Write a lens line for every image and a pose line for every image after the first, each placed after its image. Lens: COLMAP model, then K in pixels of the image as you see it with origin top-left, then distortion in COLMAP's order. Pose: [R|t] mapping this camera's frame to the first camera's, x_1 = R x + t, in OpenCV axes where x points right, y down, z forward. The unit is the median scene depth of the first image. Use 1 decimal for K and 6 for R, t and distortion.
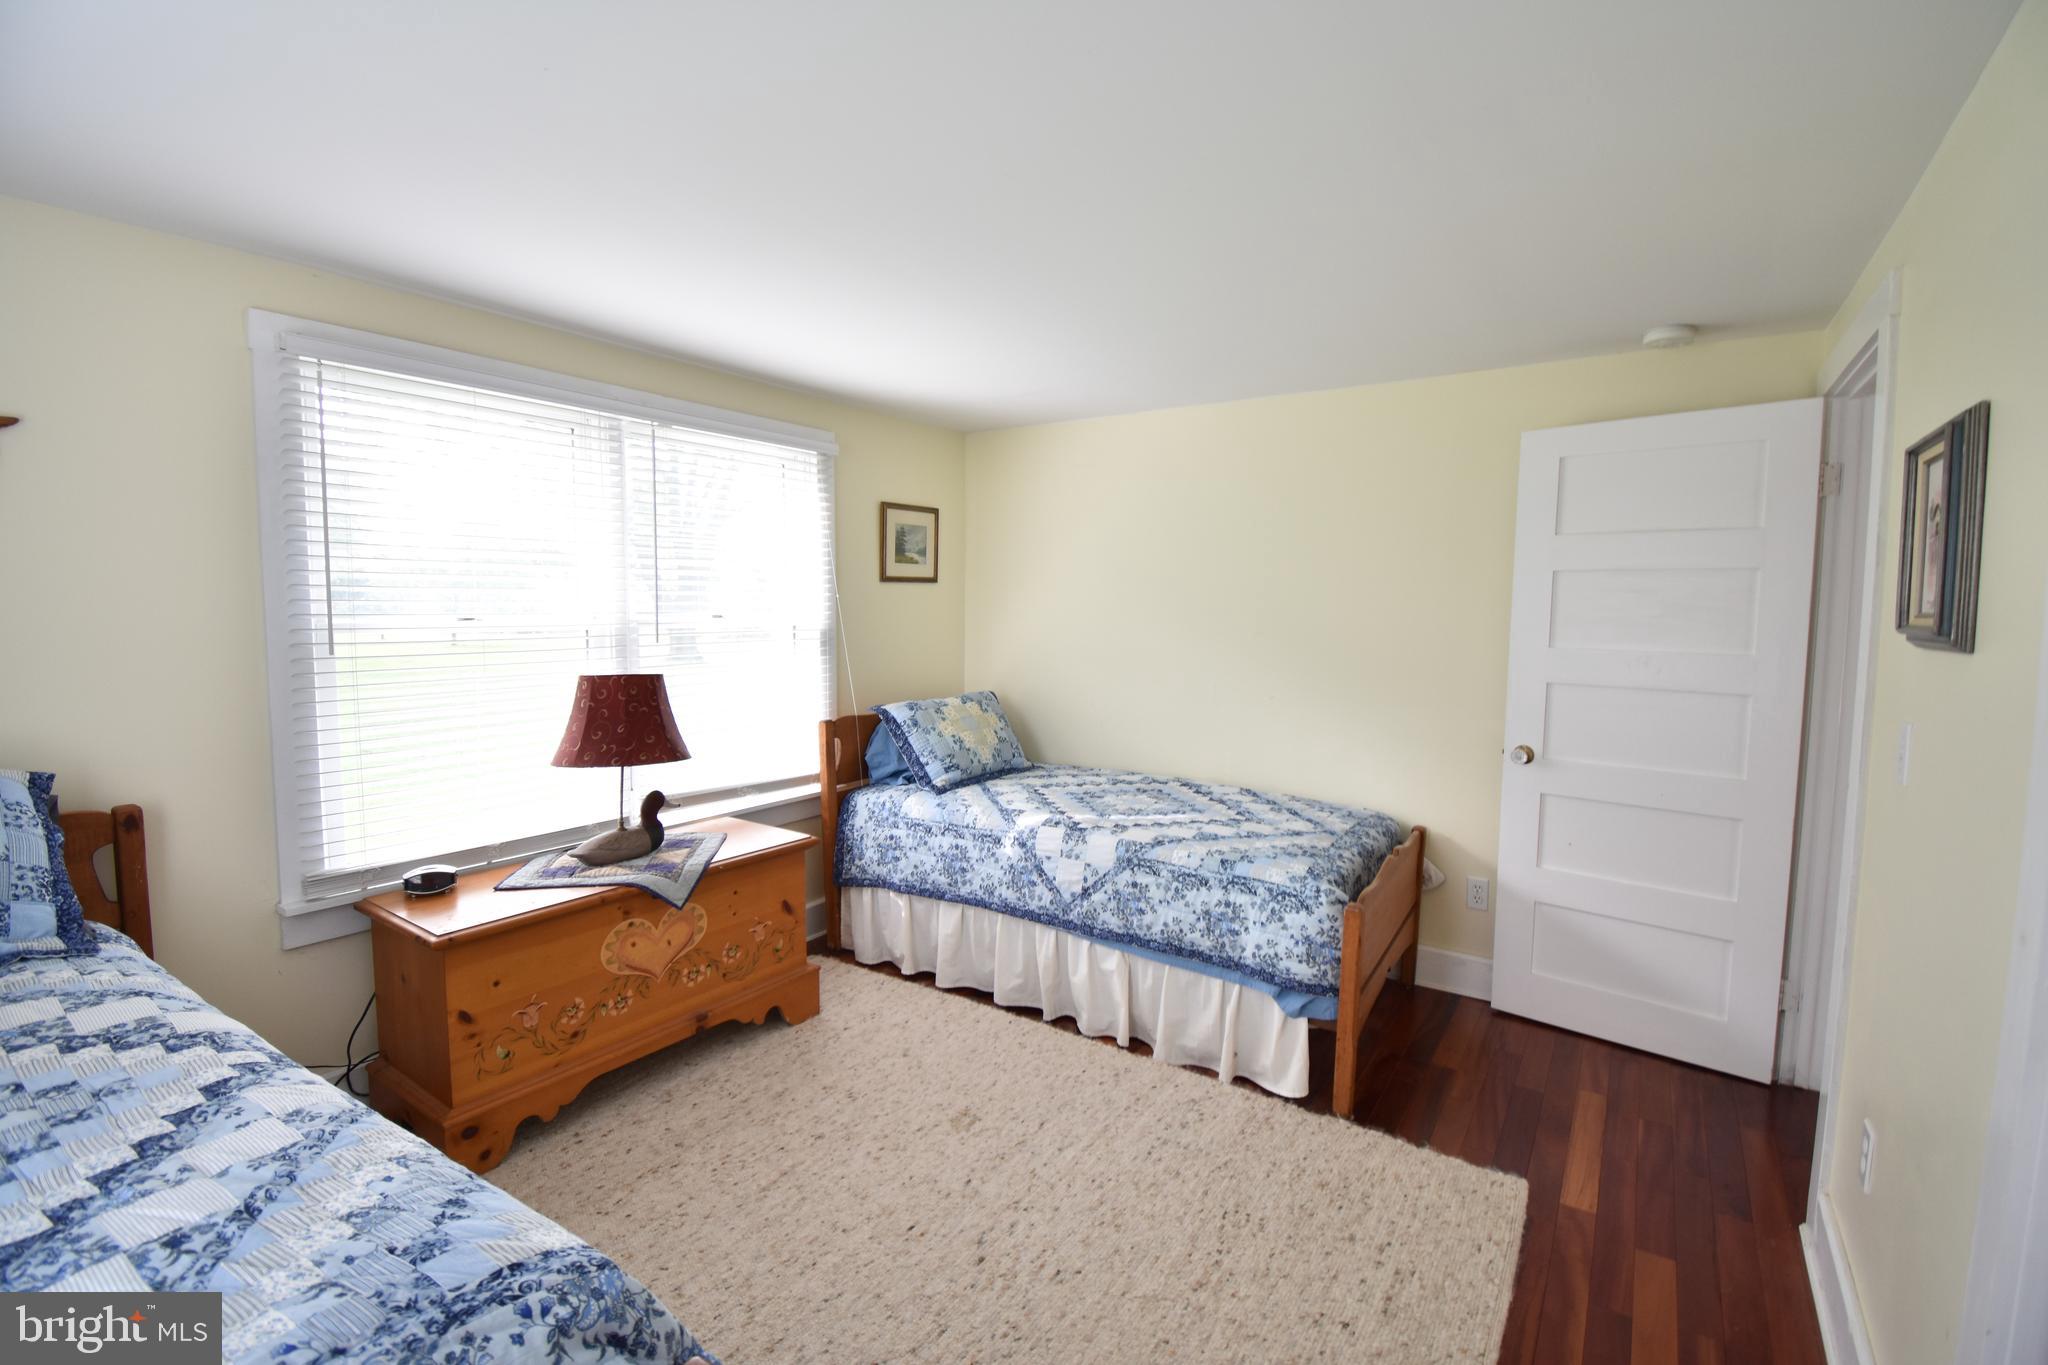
lens RADIAL K [[903.8, 0, 1031.8], [0, 903.8, 667.1], [0, 0, 1]] dist [0.025980, -0.029109]
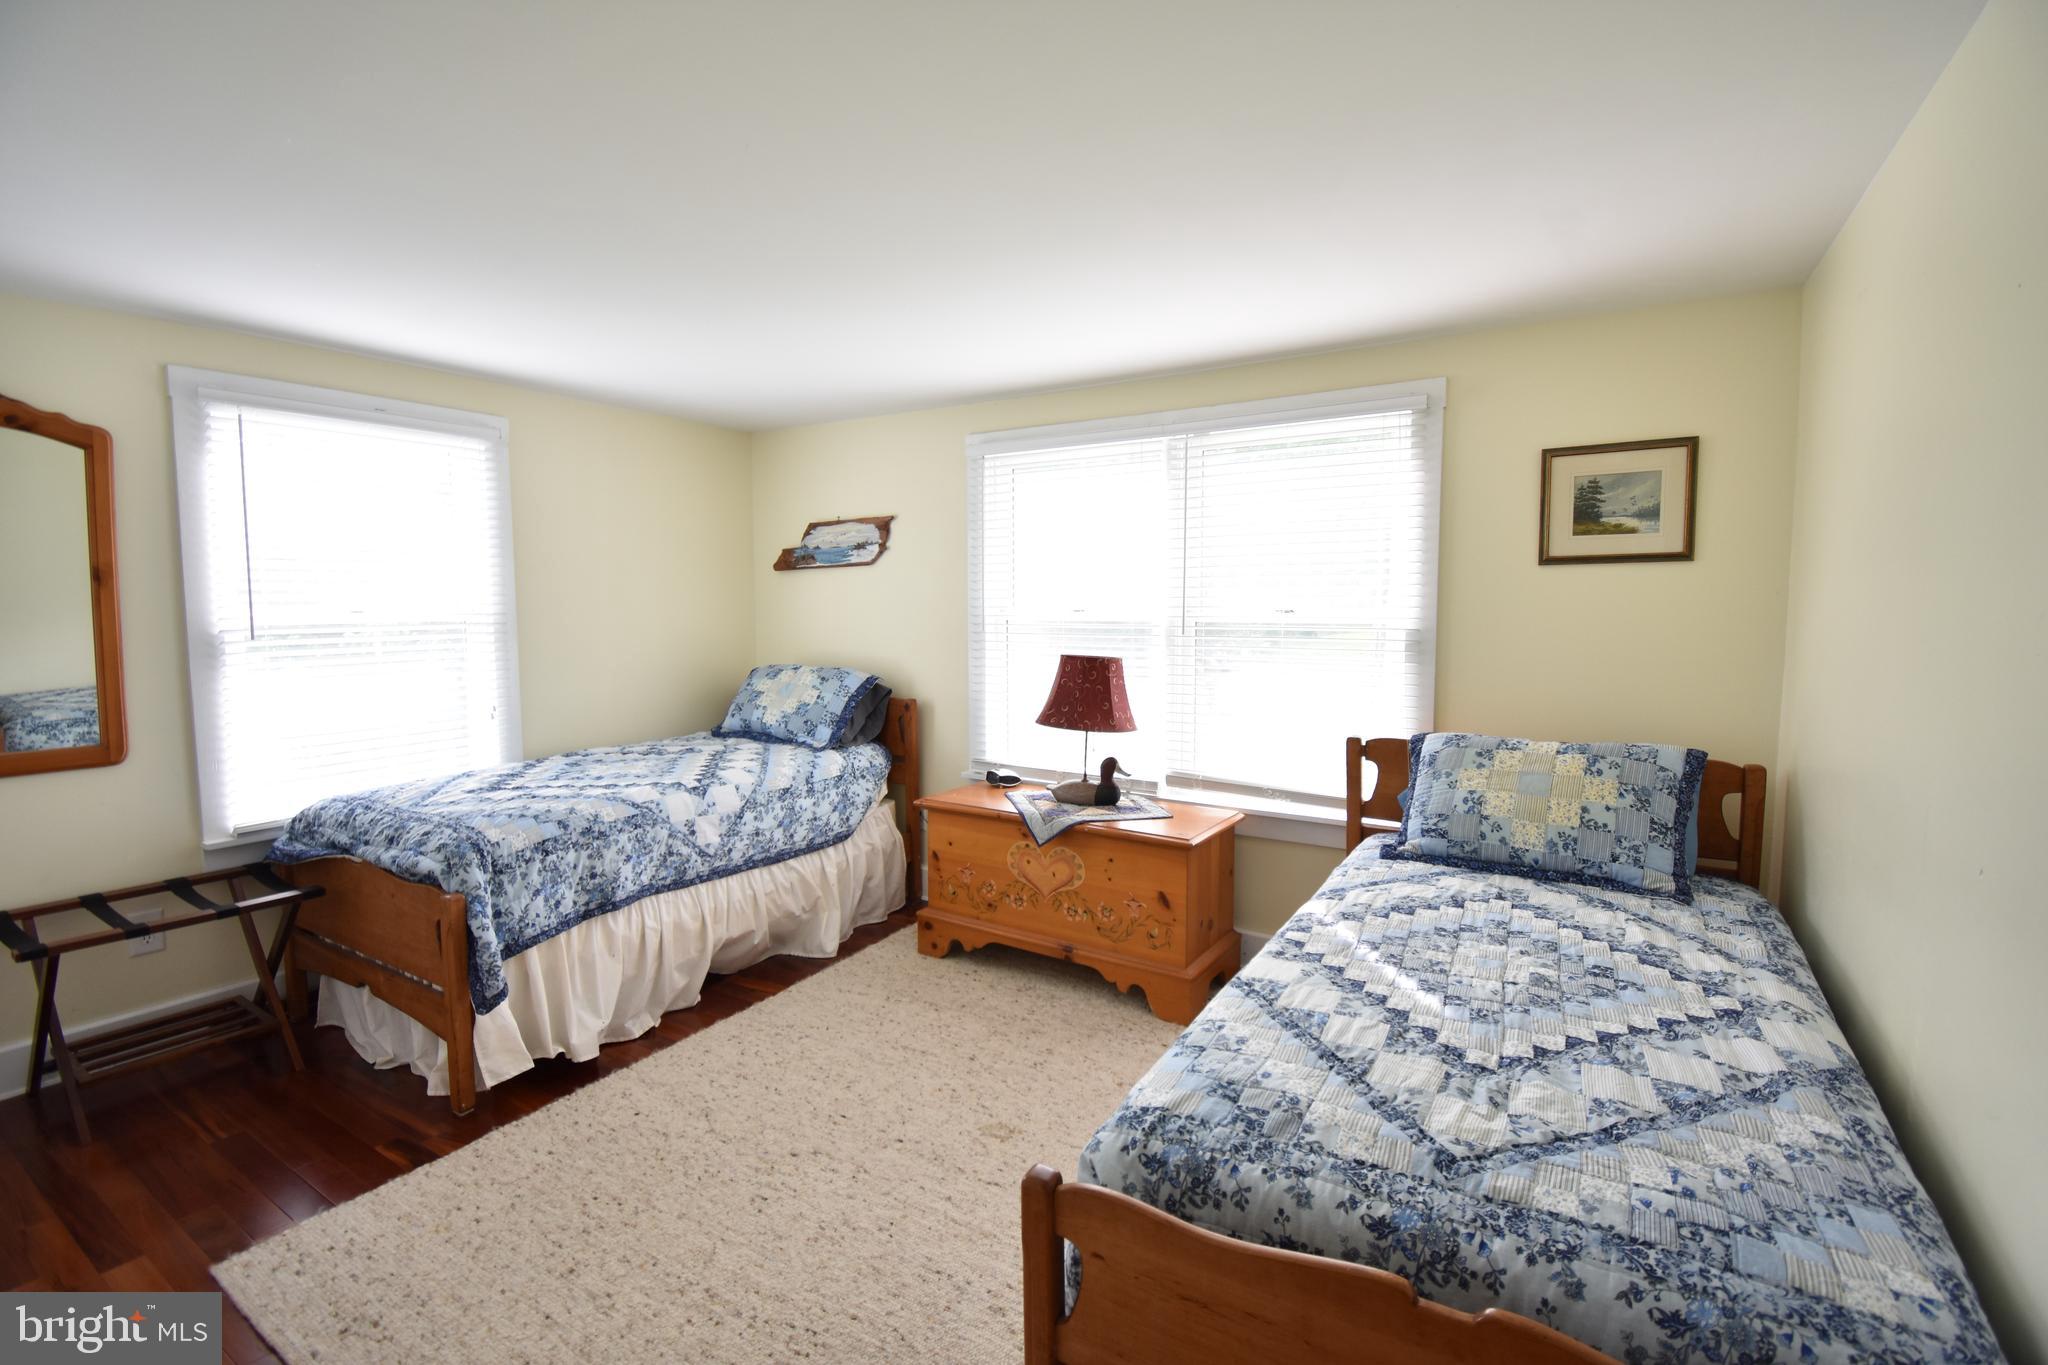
lens RADIAL K [[903.8, 0, 1031.8], [0, 903.8, 667.1], [0, 0, 1]] dist [0.025980, -0.029109]
pose [[0.042405, 0.066063, -0.996914, 0.675879], [-0.068581, 0.995650, 0.063062, -0.043223], [0.996744, 0.065695, 0.046751, 0.753884]]
